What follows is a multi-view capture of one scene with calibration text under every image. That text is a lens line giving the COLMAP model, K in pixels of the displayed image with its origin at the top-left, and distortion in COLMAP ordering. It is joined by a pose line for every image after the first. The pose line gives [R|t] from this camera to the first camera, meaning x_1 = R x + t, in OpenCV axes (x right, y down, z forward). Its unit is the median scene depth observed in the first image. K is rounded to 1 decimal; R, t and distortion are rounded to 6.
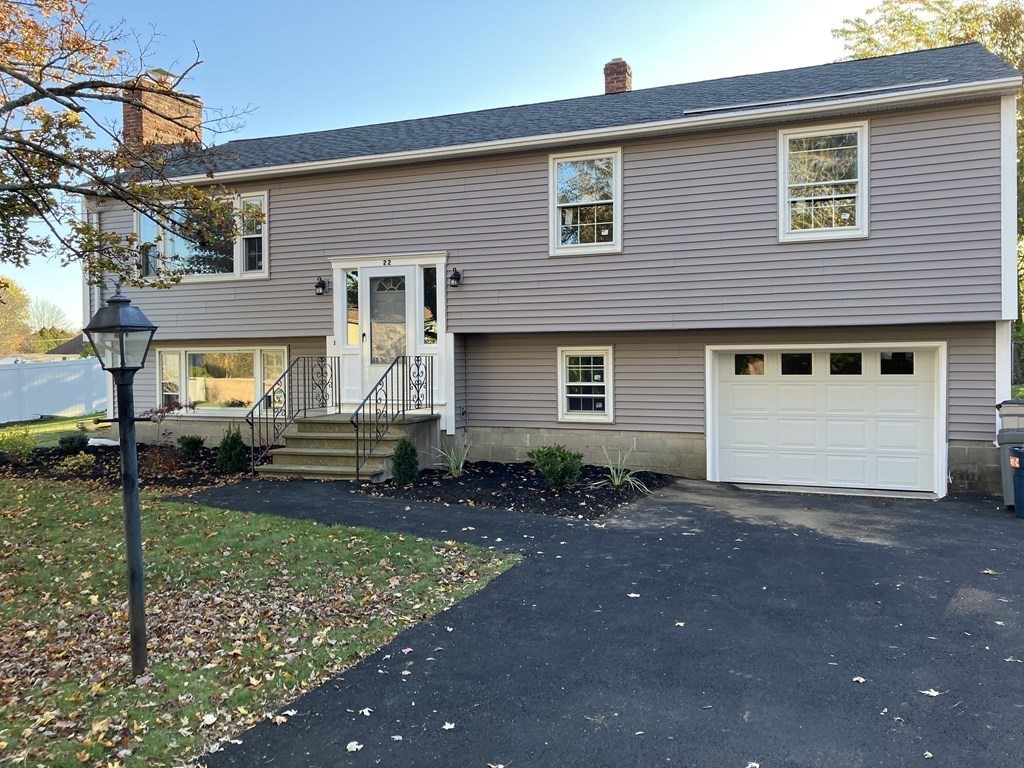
lens RADIAL K [[839.6, 0, 522.4], [0, 839.6, 370.8], [0, 0, 1]] dist [0.003135, 0.006379]
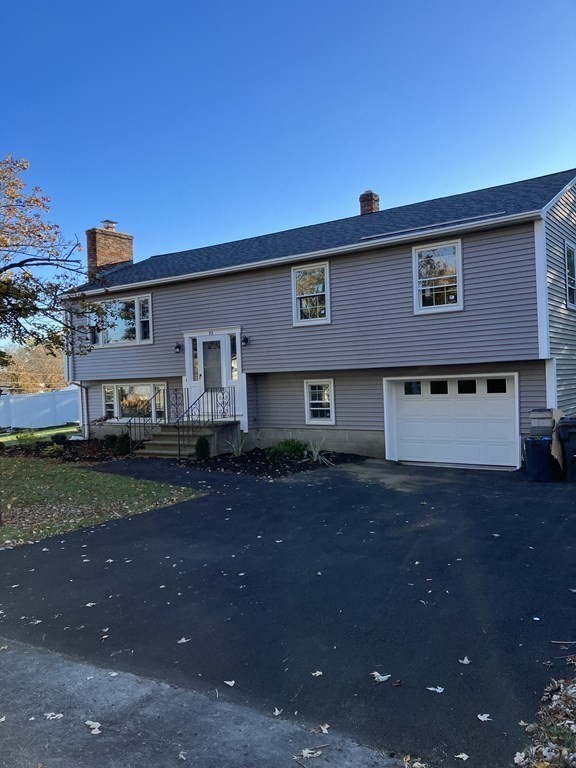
lens RADIAL K [[629.1, 0, 288.0], [0, 629.1, 384.0], [0, 0, 1]] dist [0.014139, 0.001065]
pose [[0.971748, -0.024951, -0.234697, 0.312171], [0.024795, 0.999686, -0.003616, -0.016684], [0.234714, -0.002305, 0.972062, -0.232770]]
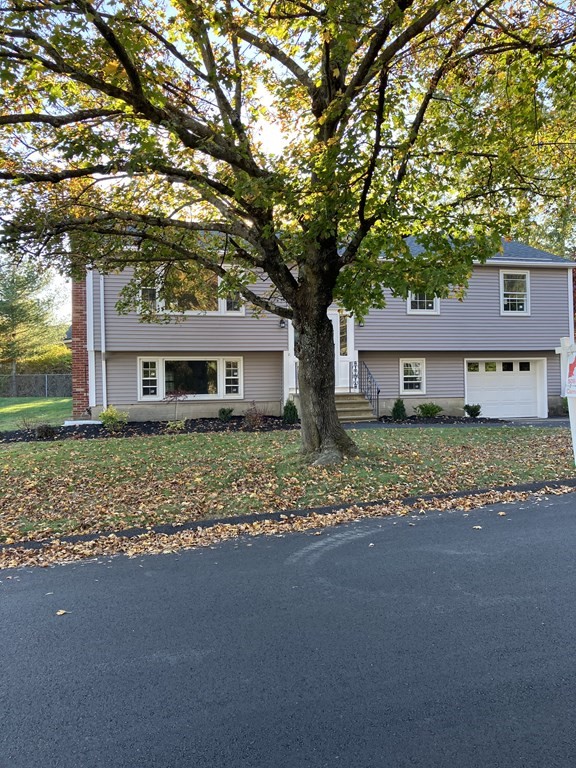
lens RADIAL K [[629.1, 0, 288.0], [0, 629.1, 384.0], [0, 0, 1]] dist [0.014139, 0.001065]
pose [[0.805077, -0.018722, 0.592875, -1.115939], [0.004297, 0.999660, 0.025733, -0.006860], [-0.593155, -0.018169, 0.804883, -0.079220]]
